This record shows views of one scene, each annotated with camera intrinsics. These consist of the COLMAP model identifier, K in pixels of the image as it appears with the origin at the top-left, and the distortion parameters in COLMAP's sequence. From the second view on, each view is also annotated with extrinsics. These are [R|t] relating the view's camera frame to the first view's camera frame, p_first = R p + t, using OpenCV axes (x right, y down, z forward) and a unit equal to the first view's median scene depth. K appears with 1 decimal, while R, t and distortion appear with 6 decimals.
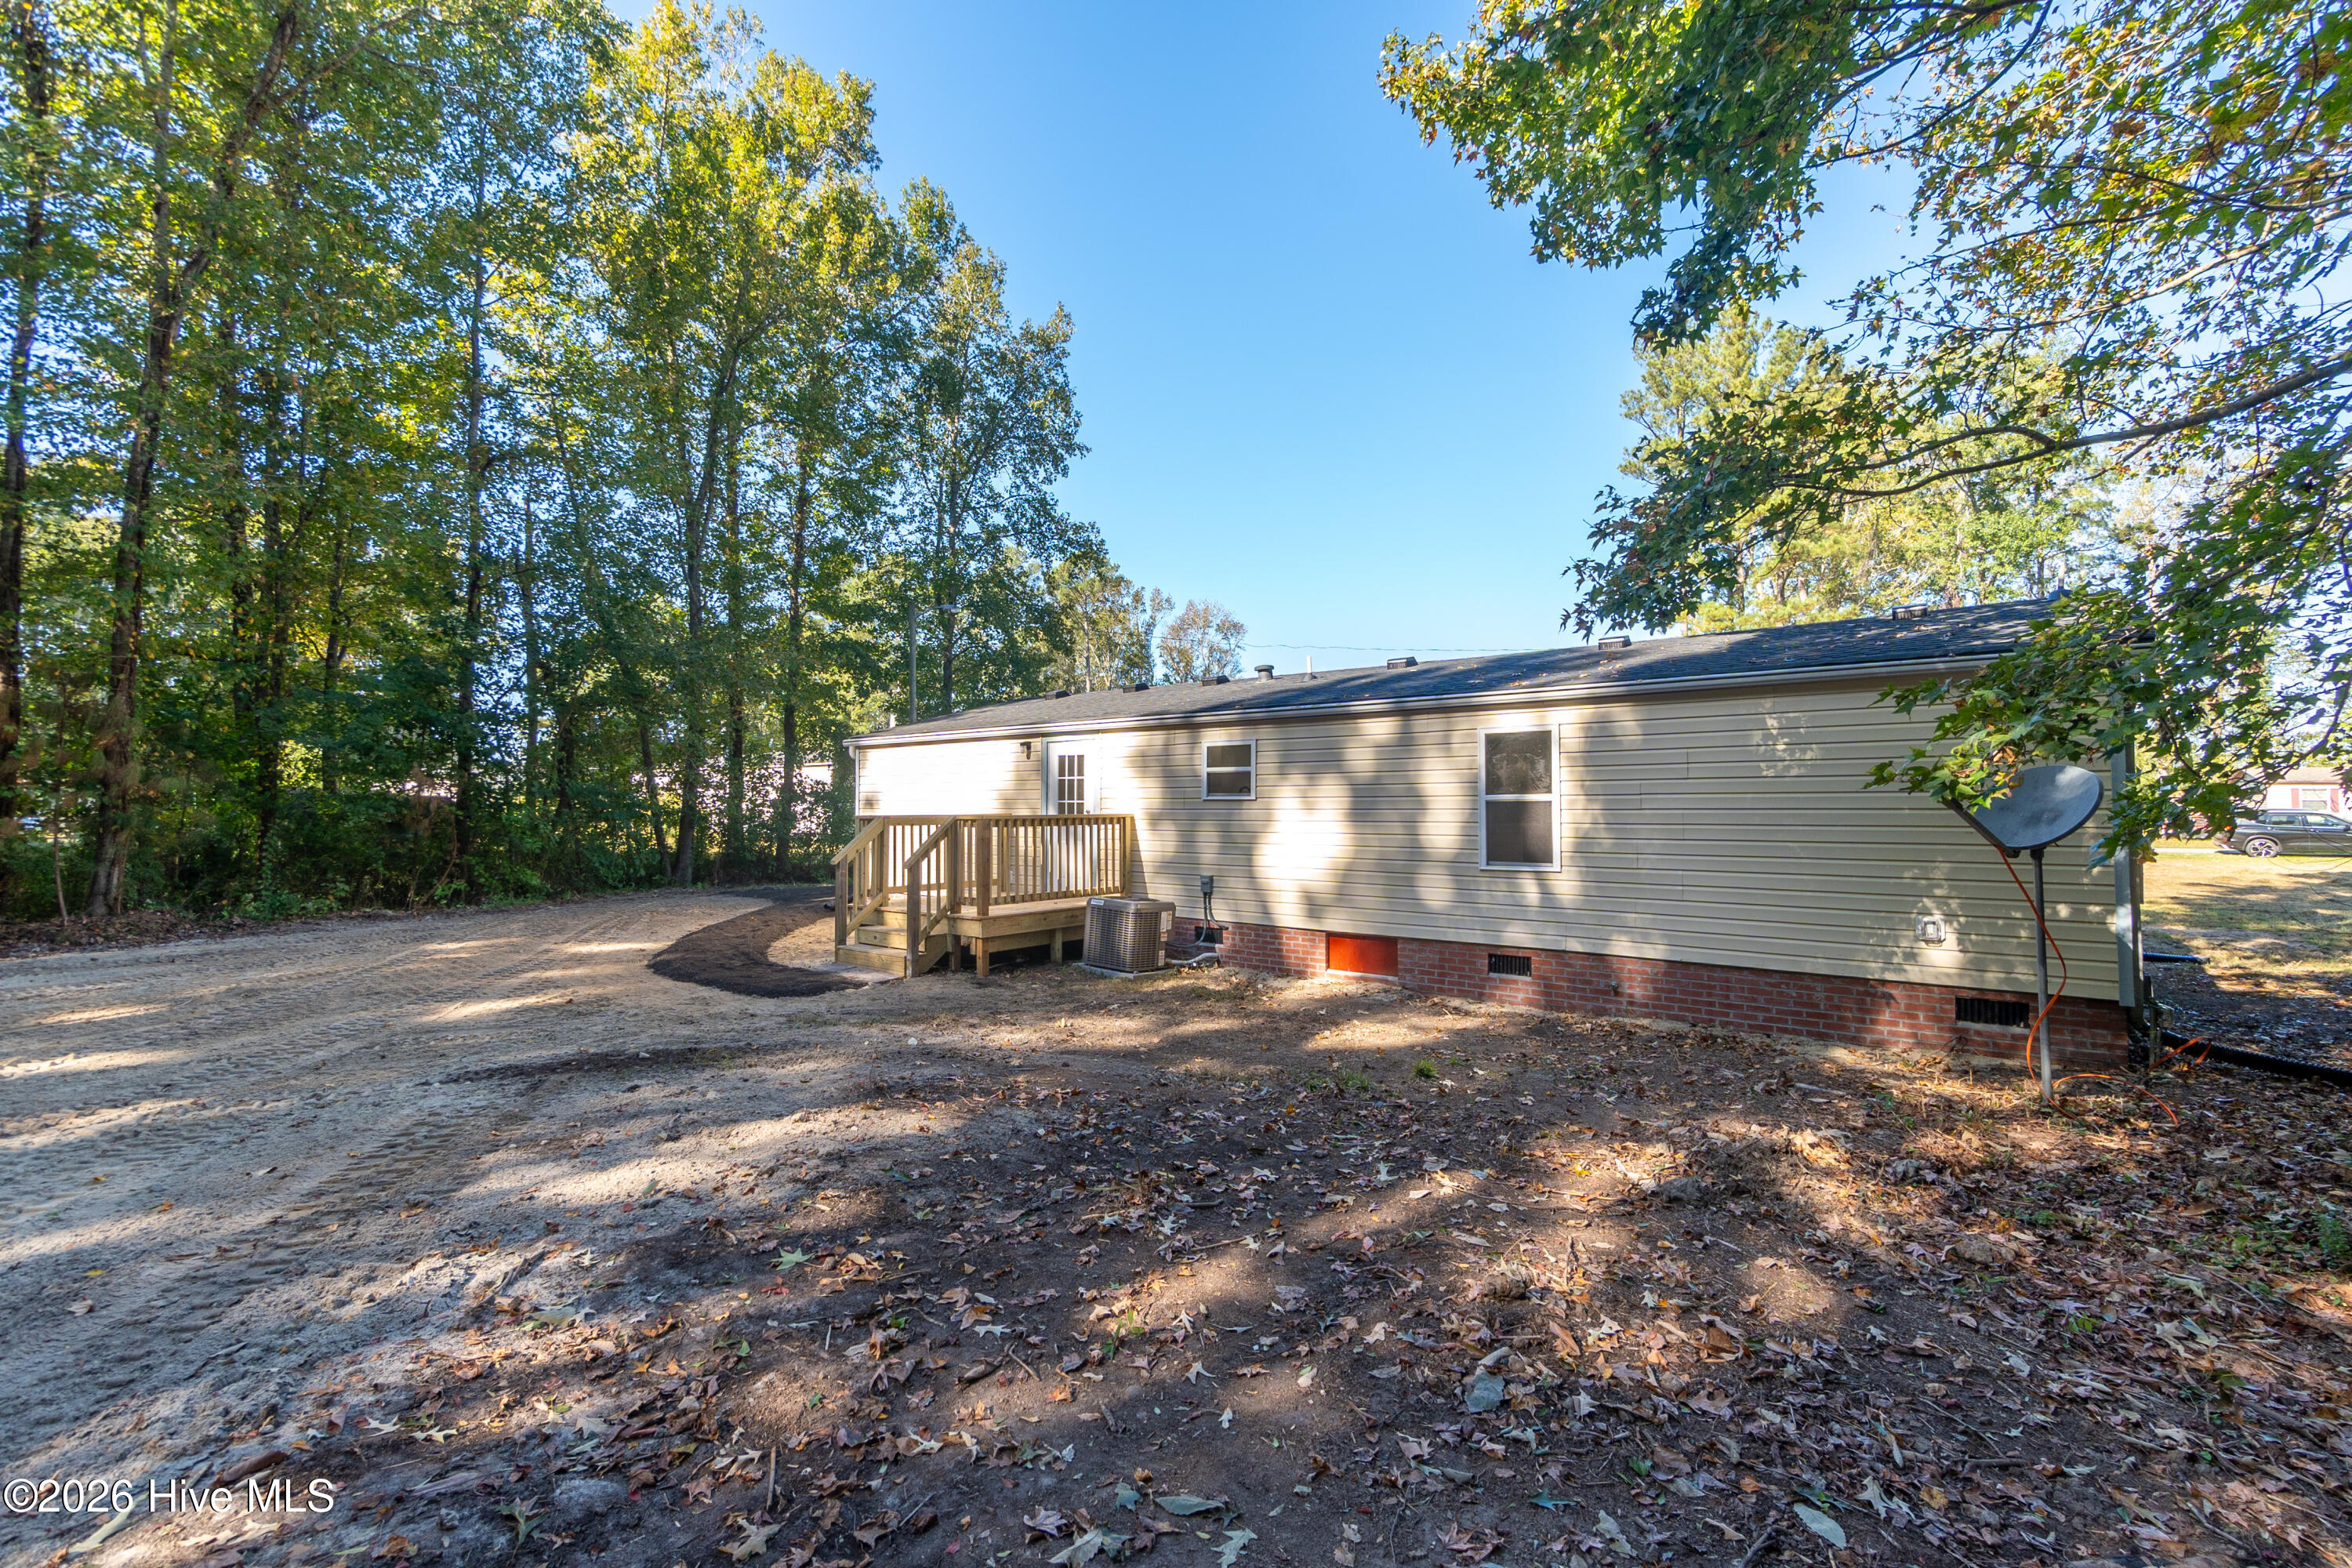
lens RADIAL K [[988.8, 0, 1176.0], [0, 988.8, 784.0], [0, 0, 1]] dist [-0.010535, 0.000052]
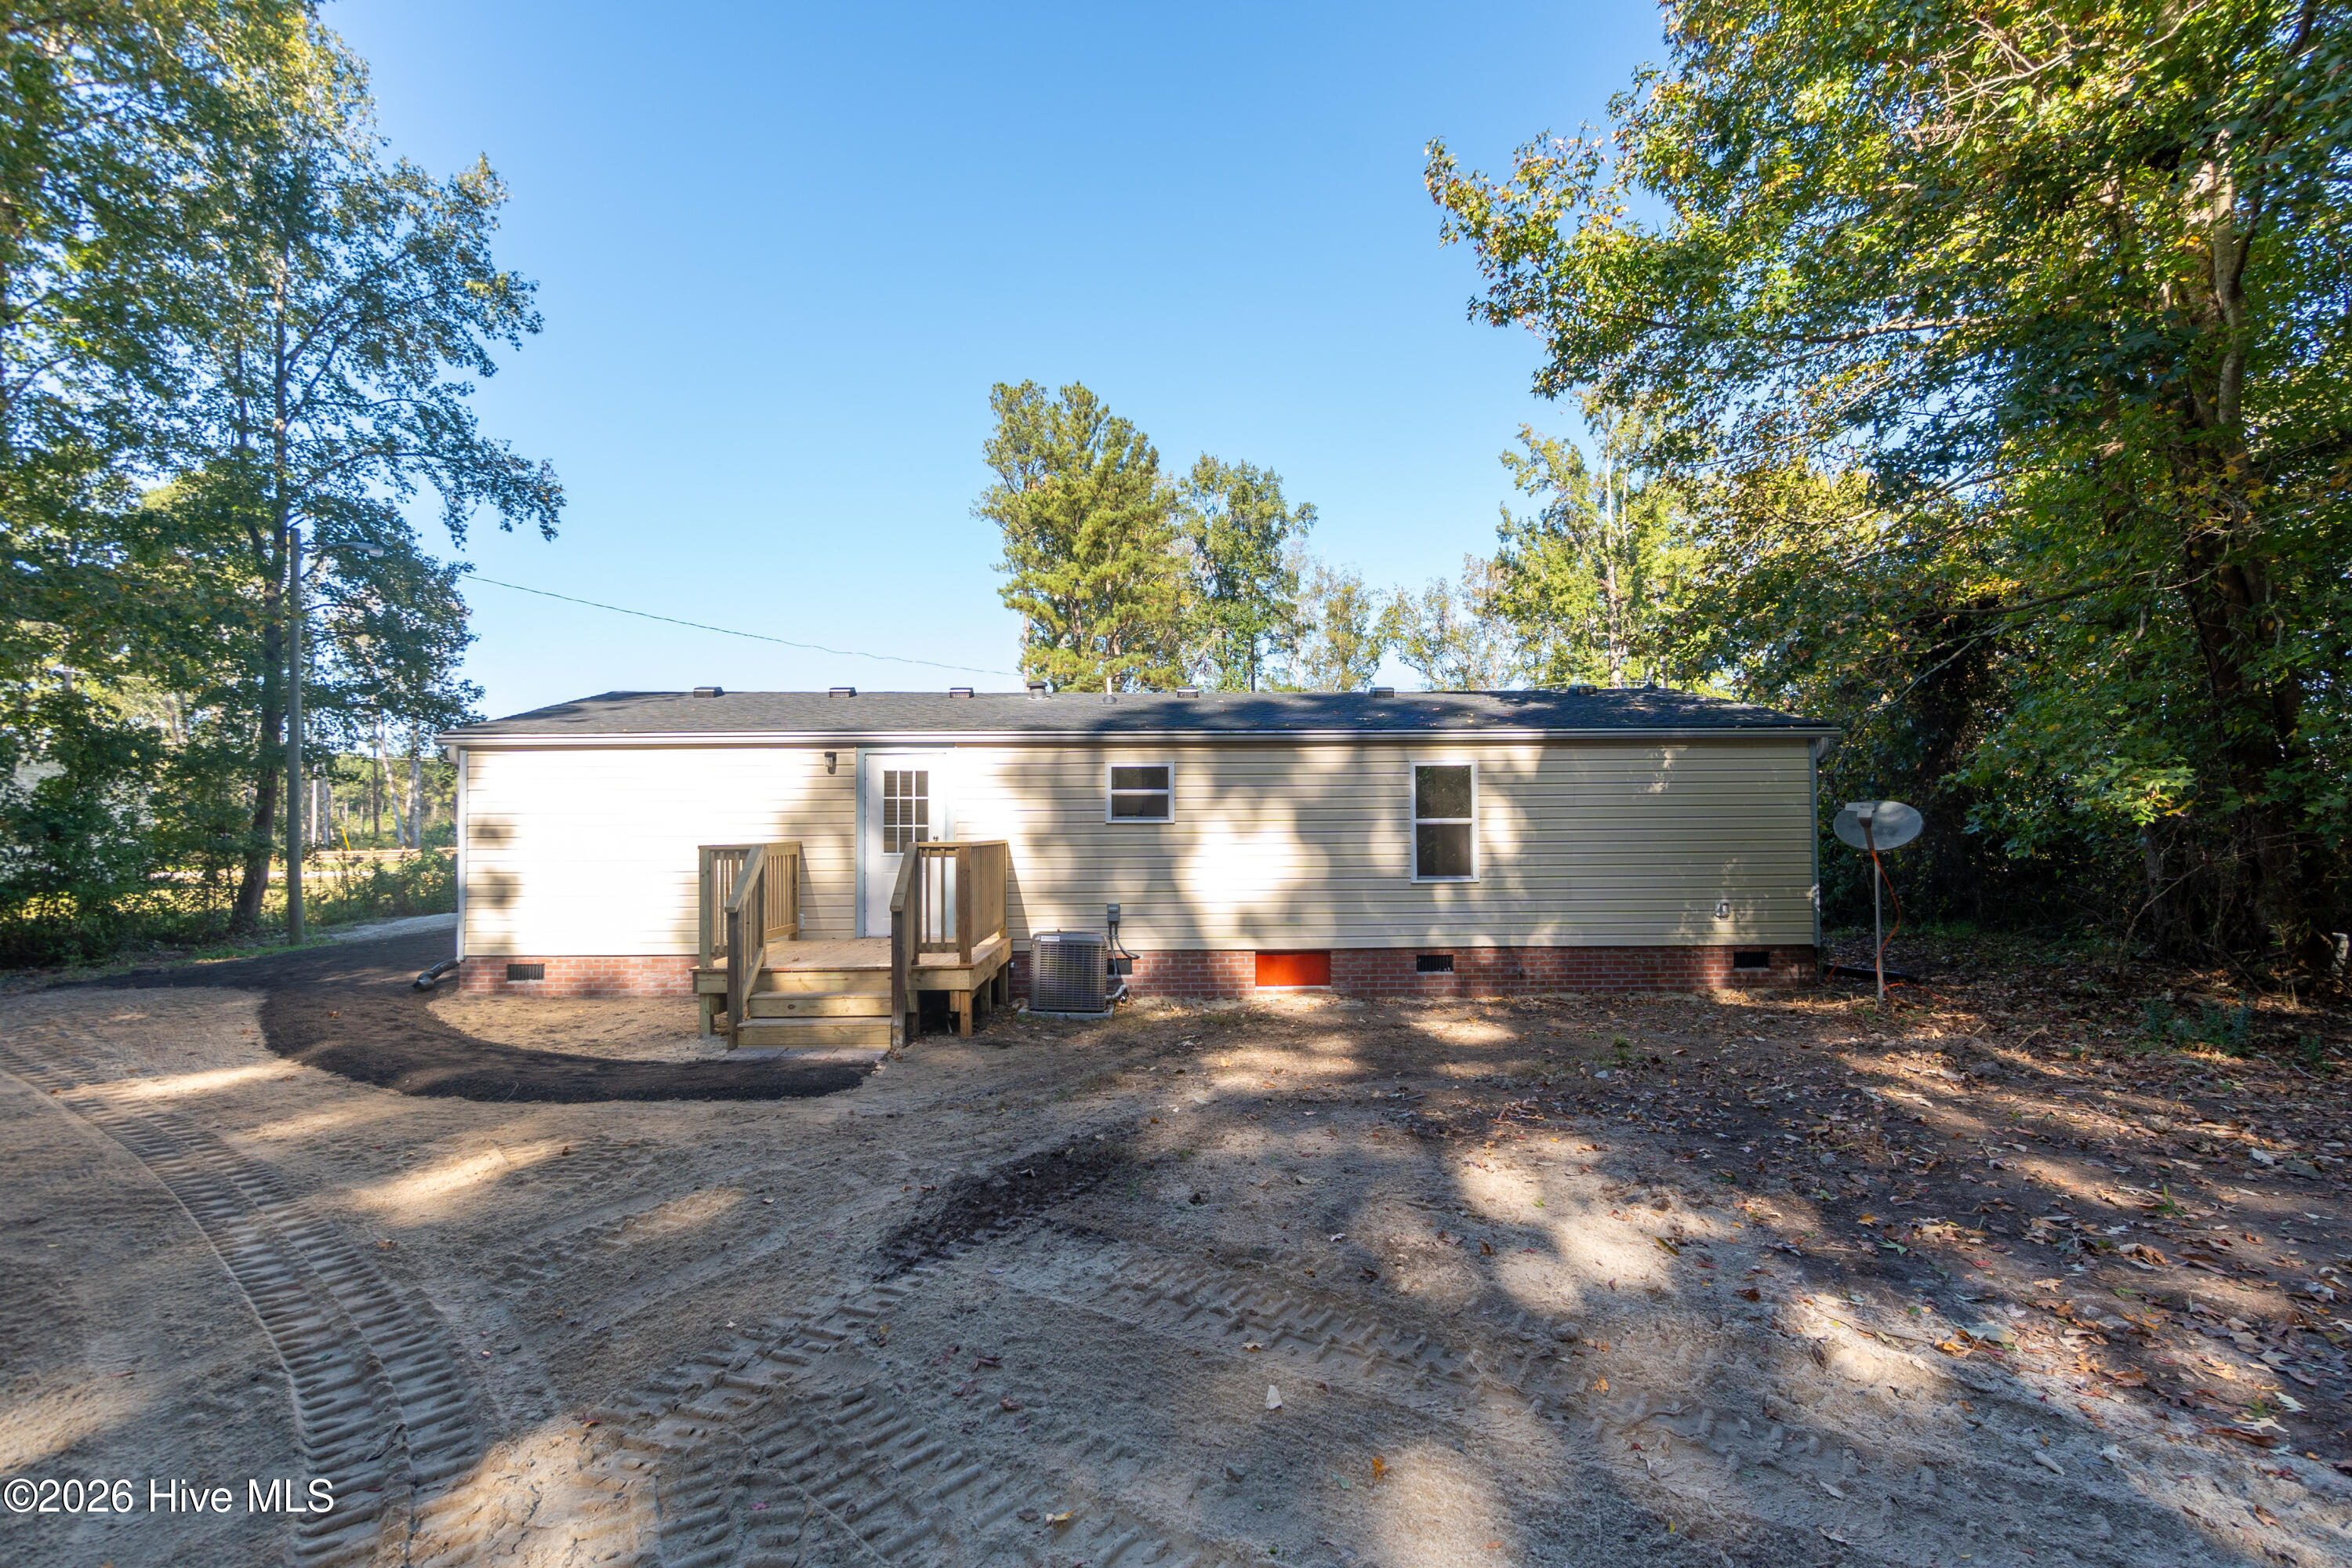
lens RADIAL K [[1032.2, 0, 1176.0], [0, 1032.2, 784.0], [0, 0, 1]] dist [0.017110, 0.000073]
pose [[0.767082, 0.024993, 0.641062, -0.659169], [-0.007220, 0.999514, -0.030328, 0.009336], [-0.641509, 0.018635, 0.766889, 0.239642]]
